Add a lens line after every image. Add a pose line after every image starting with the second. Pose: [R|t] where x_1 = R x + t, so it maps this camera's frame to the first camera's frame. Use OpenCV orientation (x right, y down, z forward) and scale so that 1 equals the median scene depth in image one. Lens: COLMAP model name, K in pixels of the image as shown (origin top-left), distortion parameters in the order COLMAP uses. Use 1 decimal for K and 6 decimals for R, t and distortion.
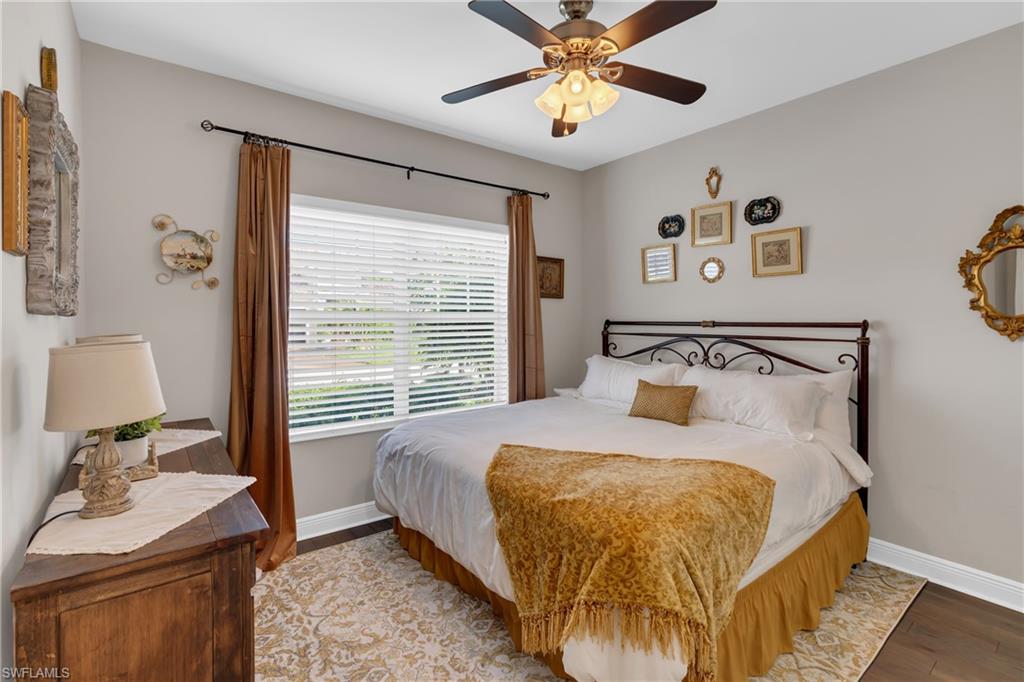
lens RADIAL K [[462.3, 0, 509.4], [0, 462.3, 332.0], [0, 0, 1]] dist [-0.003810, 0.000363]
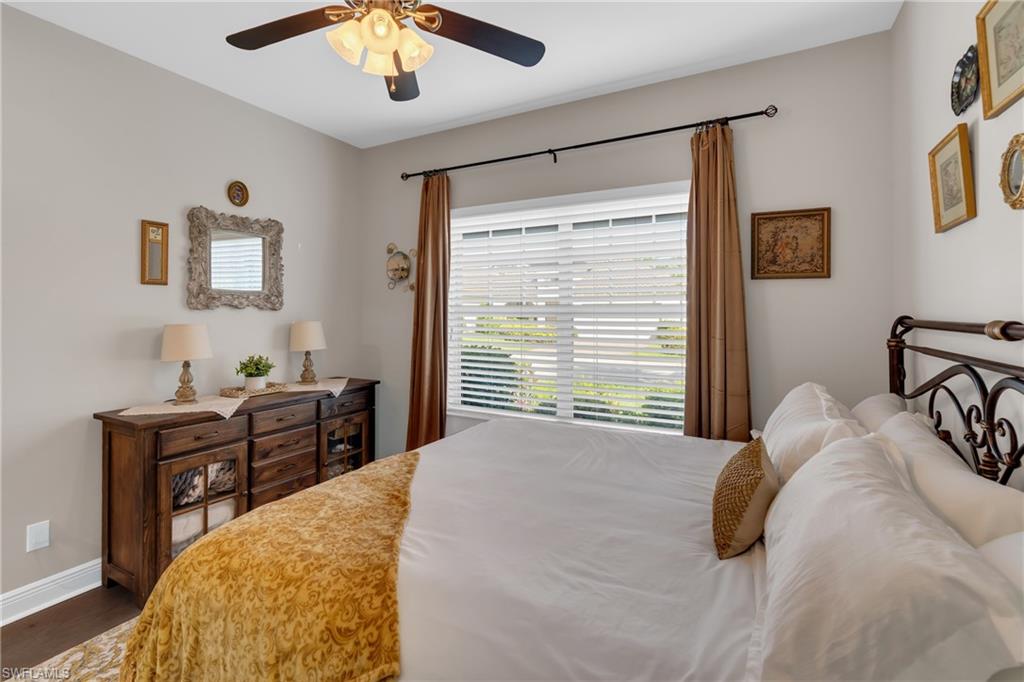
lens RADIAL K [[473.4, 0, 505.3], [0, 473.4, 319.0], [0, 0, 1]] dist [0.000837, 0.000500]
pose [[0.410955, 0.013055, -0.911562, 0.569305], [-0.032888, 0.999459, -0.000513, -0.011905], [0.911062, 0.030190, 0.411162, 0.487719]]
